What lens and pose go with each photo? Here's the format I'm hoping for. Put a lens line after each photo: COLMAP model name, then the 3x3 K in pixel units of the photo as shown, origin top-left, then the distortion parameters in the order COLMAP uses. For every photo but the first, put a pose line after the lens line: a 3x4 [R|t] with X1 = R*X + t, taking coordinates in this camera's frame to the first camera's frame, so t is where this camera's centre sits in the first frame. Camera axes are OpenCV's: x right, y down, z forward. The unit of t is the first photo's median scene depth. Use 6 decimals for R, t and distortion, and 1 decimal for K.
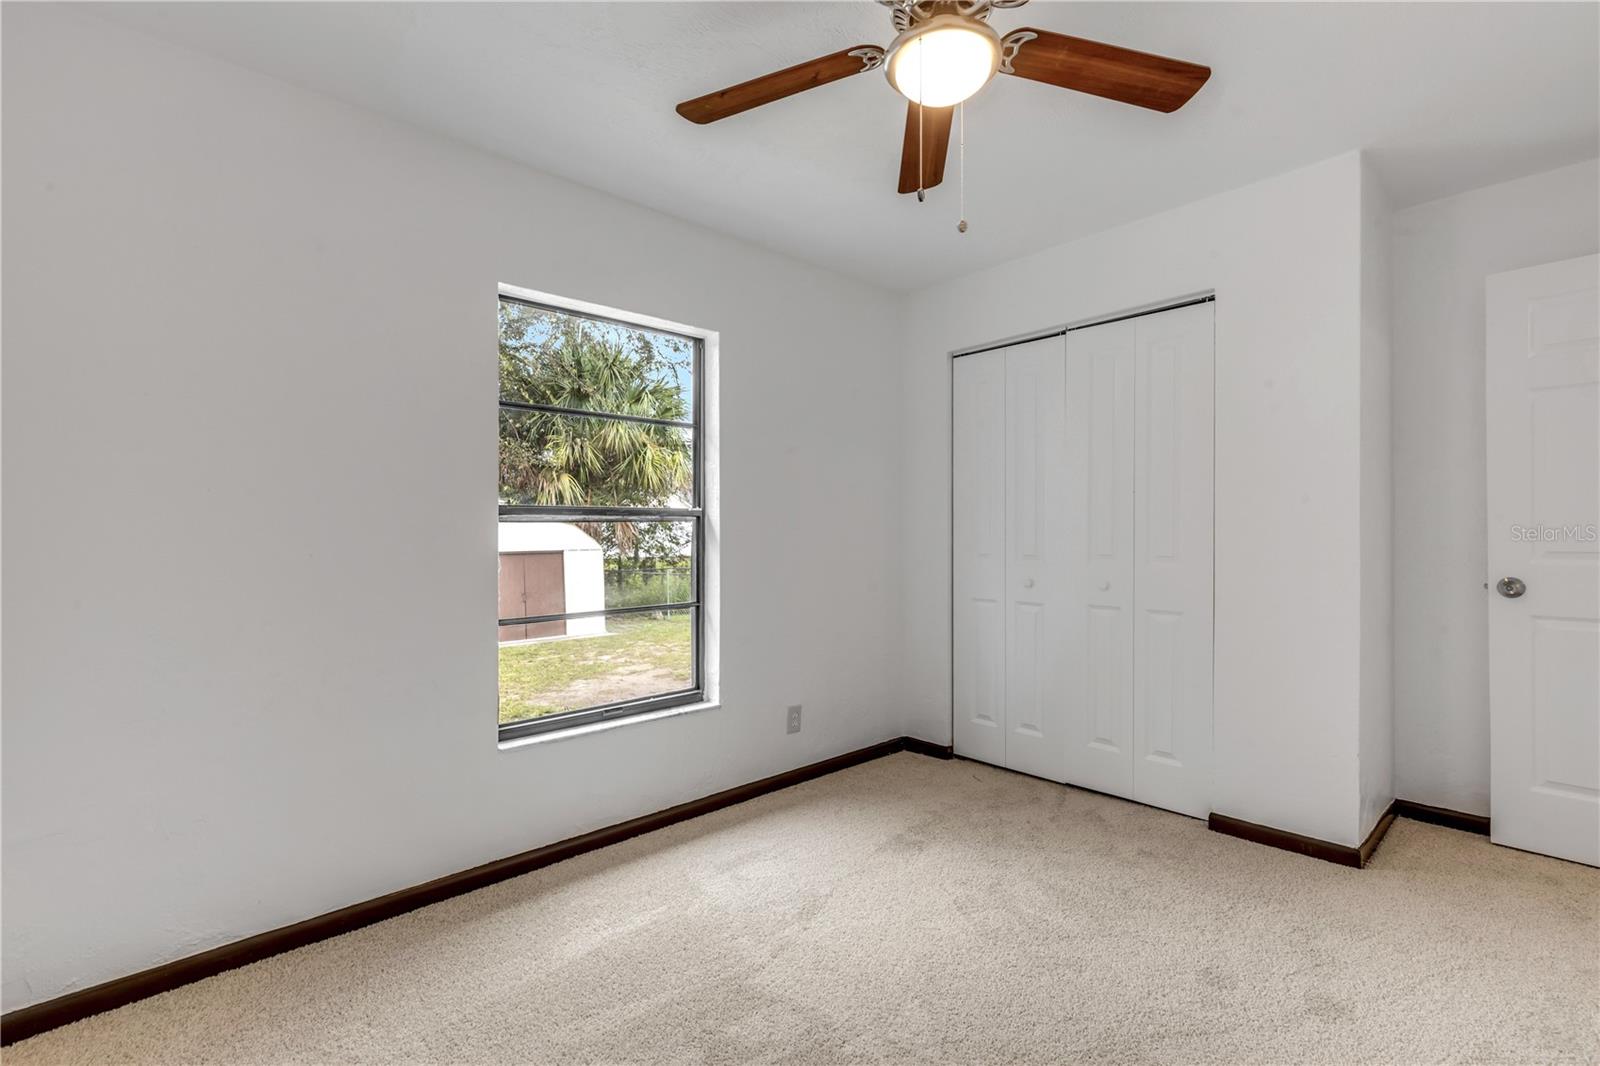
lens RADIAL K [[743.9, 0, 806.0], [0, 743.9, 533.1], [0, 0, 1]] dist [0.006560, -0.000485]
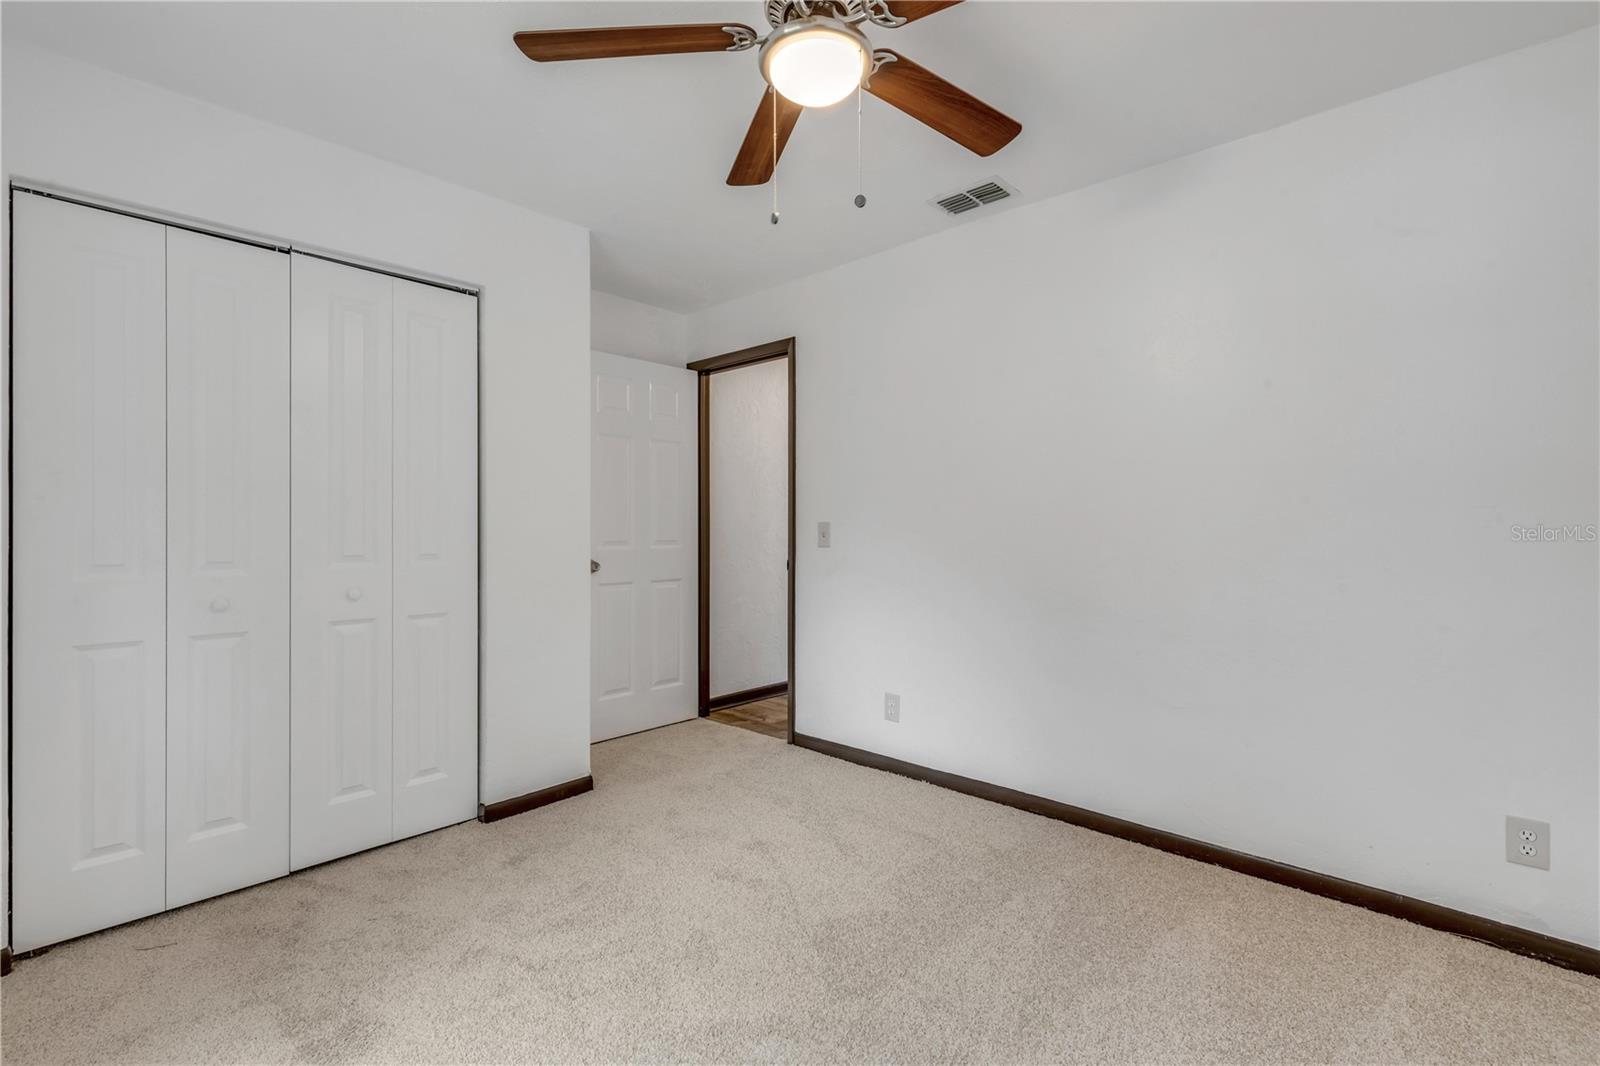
lens RADIAL K [[743.9, 0, 806.0], [0, 743.9, 533.1], [0, 0, 1]] dist [0.006560, -0.000485]
pose [[-0.107505, -0.006545, 0.994183, -0.501343], [-0.001499, 0.999978, 0.006421, -0.002036], [-0.994203, -0.000800, -0.107512, 0.676121]]
